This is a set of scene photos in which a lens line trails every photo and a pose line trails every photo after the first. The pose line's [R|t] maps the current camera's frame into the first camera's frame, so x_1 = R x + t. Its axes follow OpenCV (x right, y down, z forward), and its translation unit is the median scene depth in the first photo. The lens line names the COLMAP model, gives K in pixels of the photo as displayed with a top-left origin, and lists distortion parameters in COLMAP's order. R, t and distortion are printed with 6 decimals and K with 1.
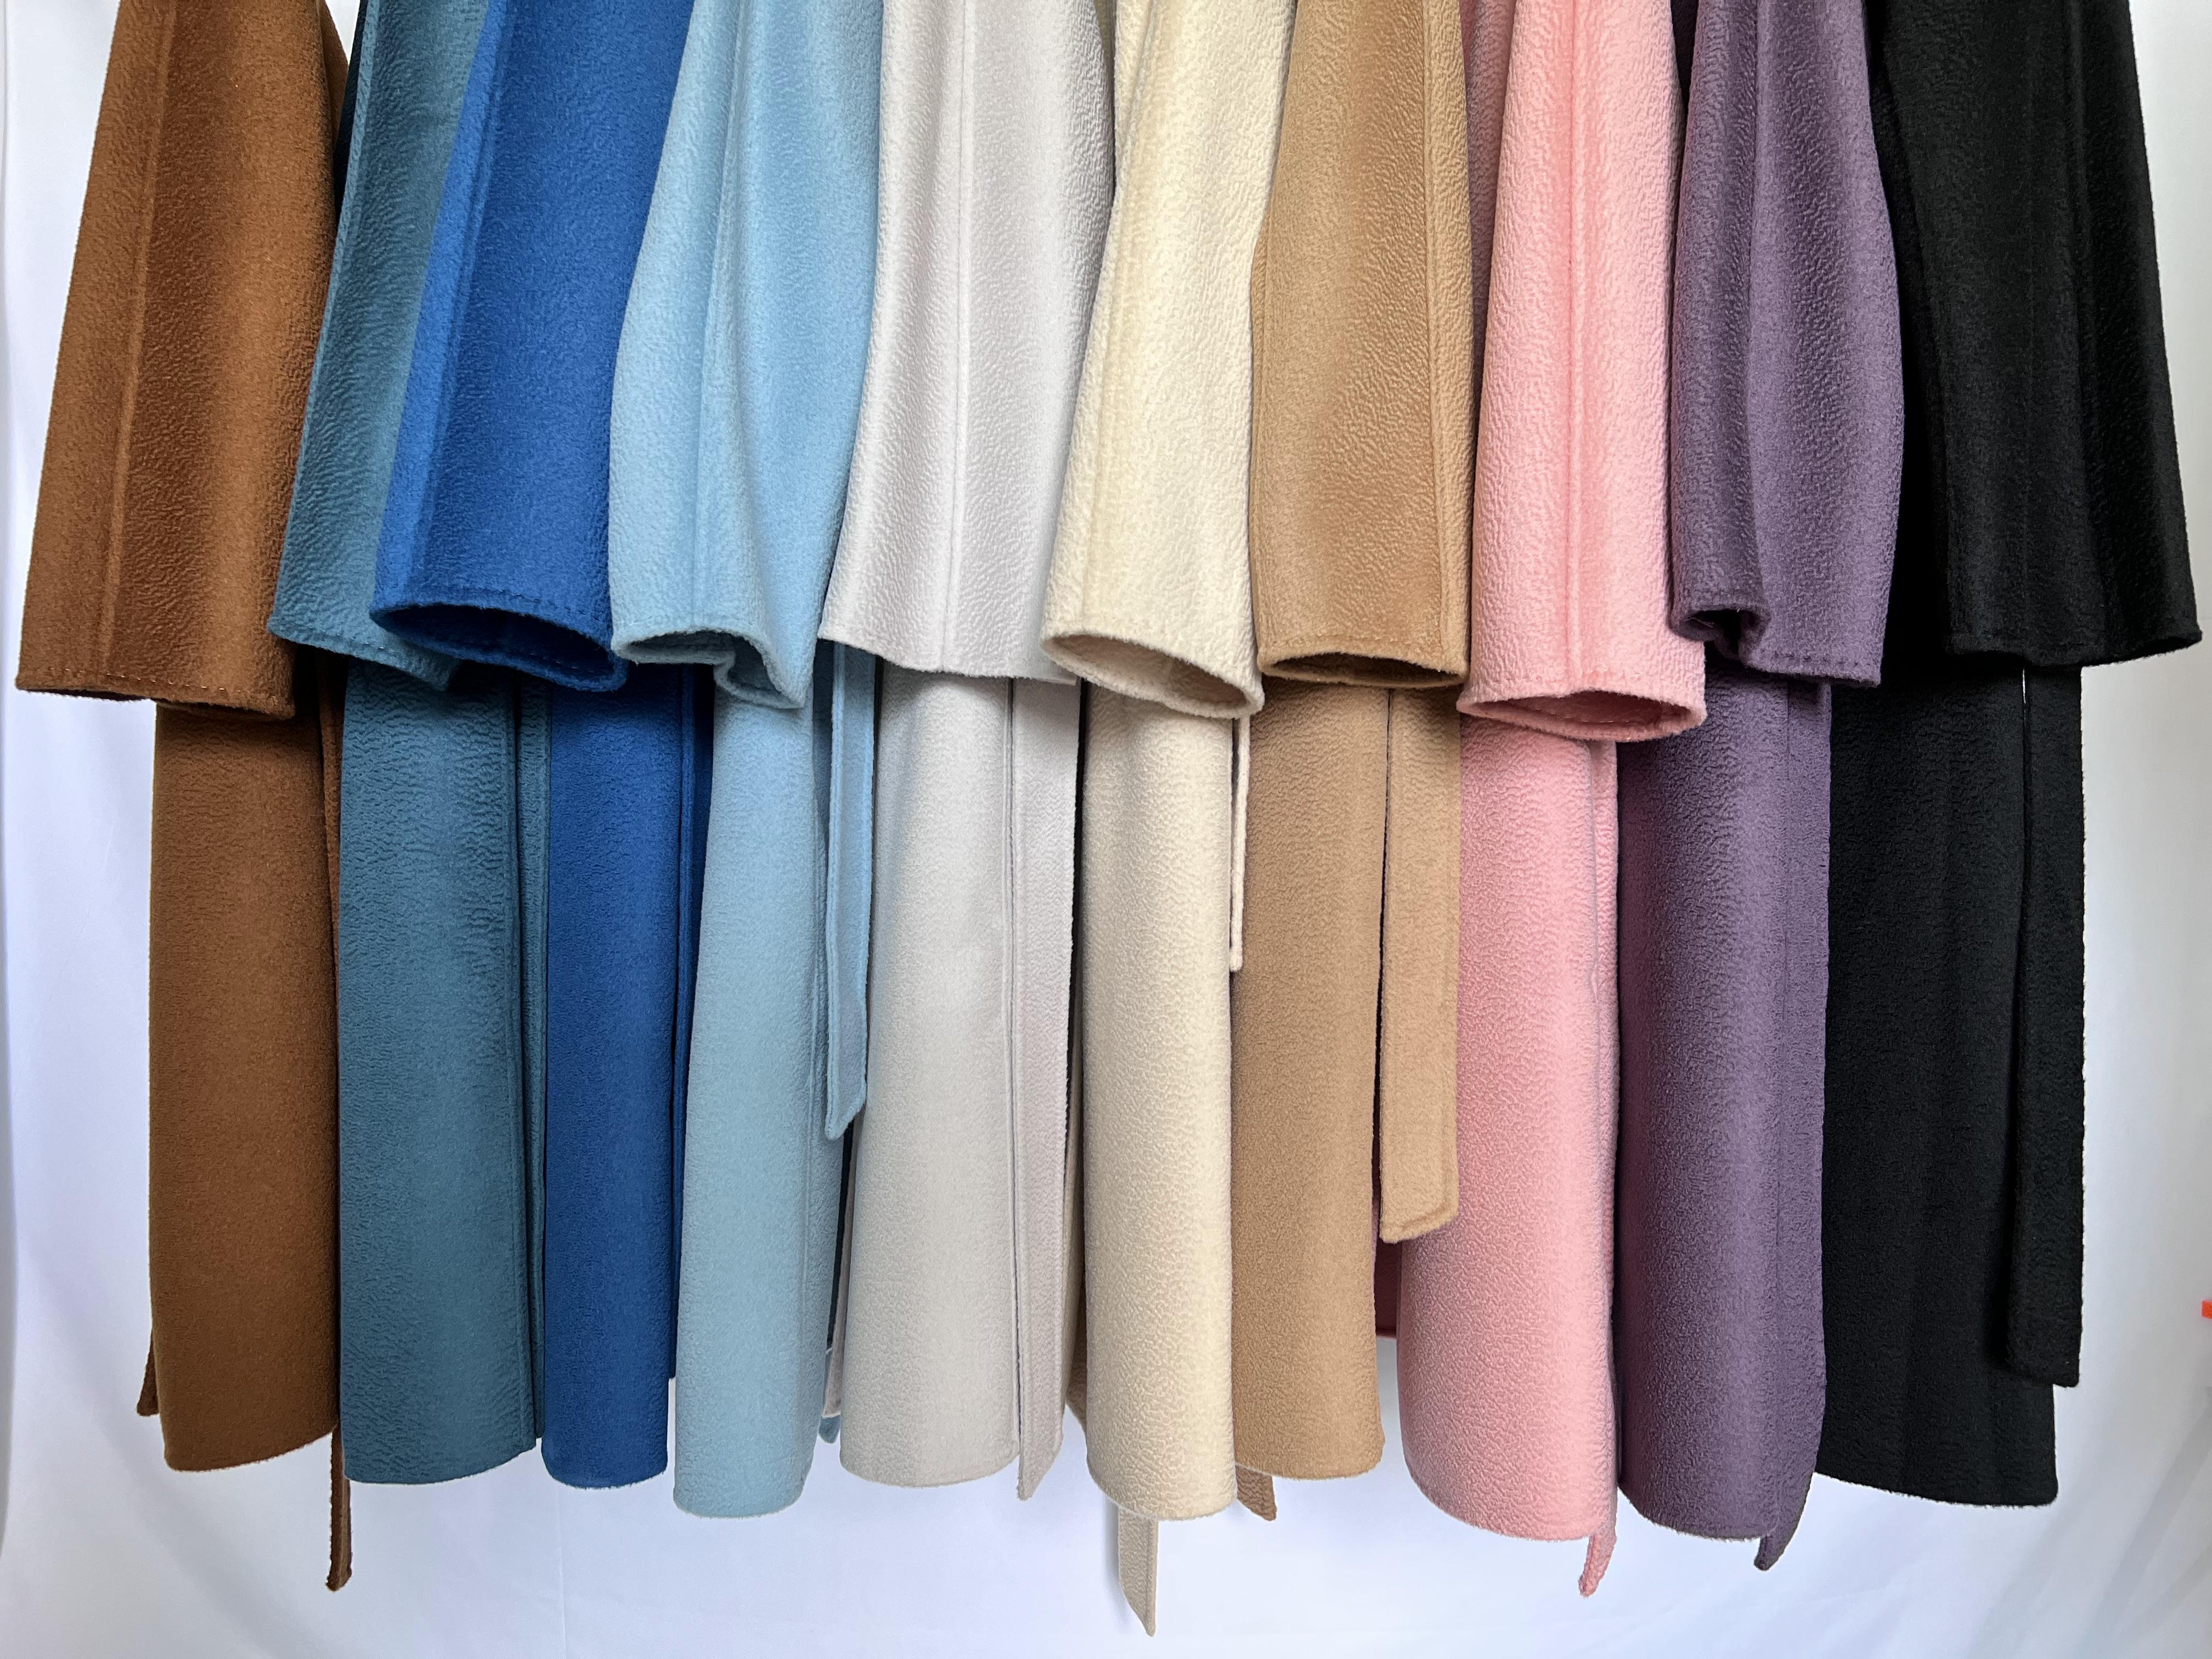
lens RADIAL K [[1673.5, 0, 1147.5], [0, 1673.5, 835.8], [0, 0, 1]] dist [-0.052744, -0.034895]
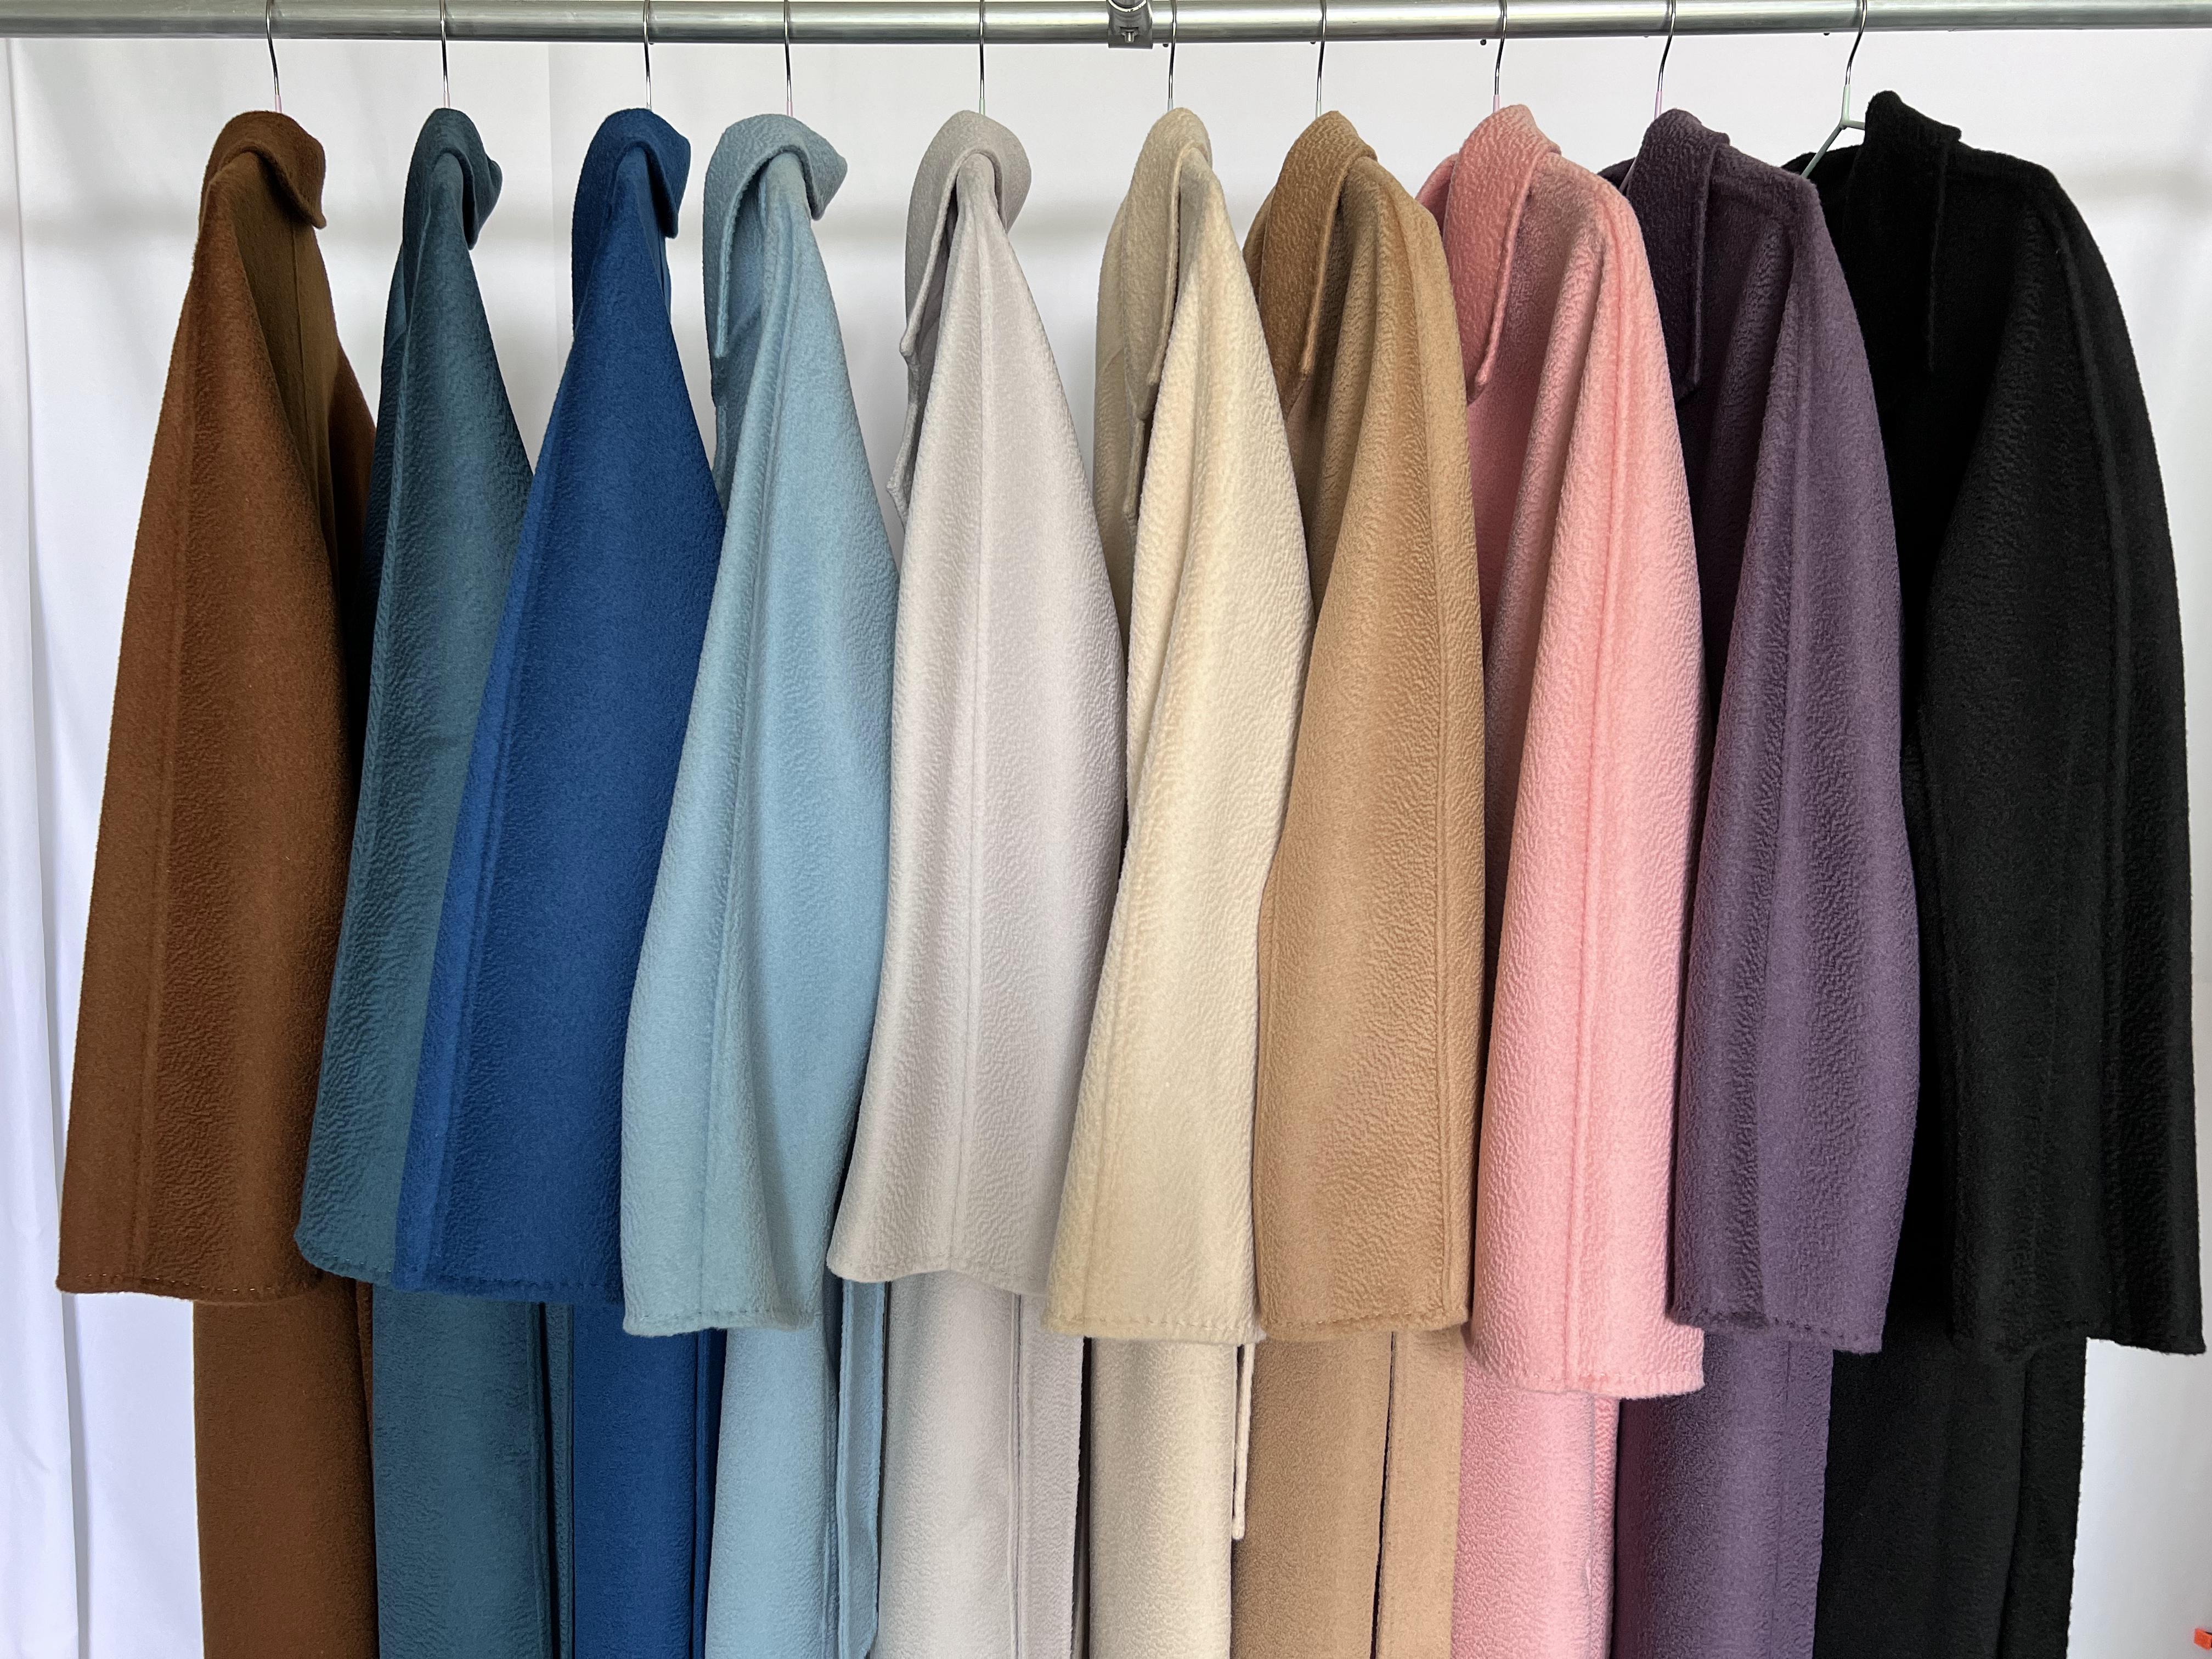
lens RADIAL K [[1673.5, 0, 1147.5], [0, 1673.5, 835.8], [0, 0, 1]] dist [-0.052744, -0.034895]
pose [[0.999291, 0.016496, -0.033855, 0.027691], [-0.015853, 0.999690, 0.019184, -0.409705], [0.034161, -0.018633, 0.999243, -0.001165]]
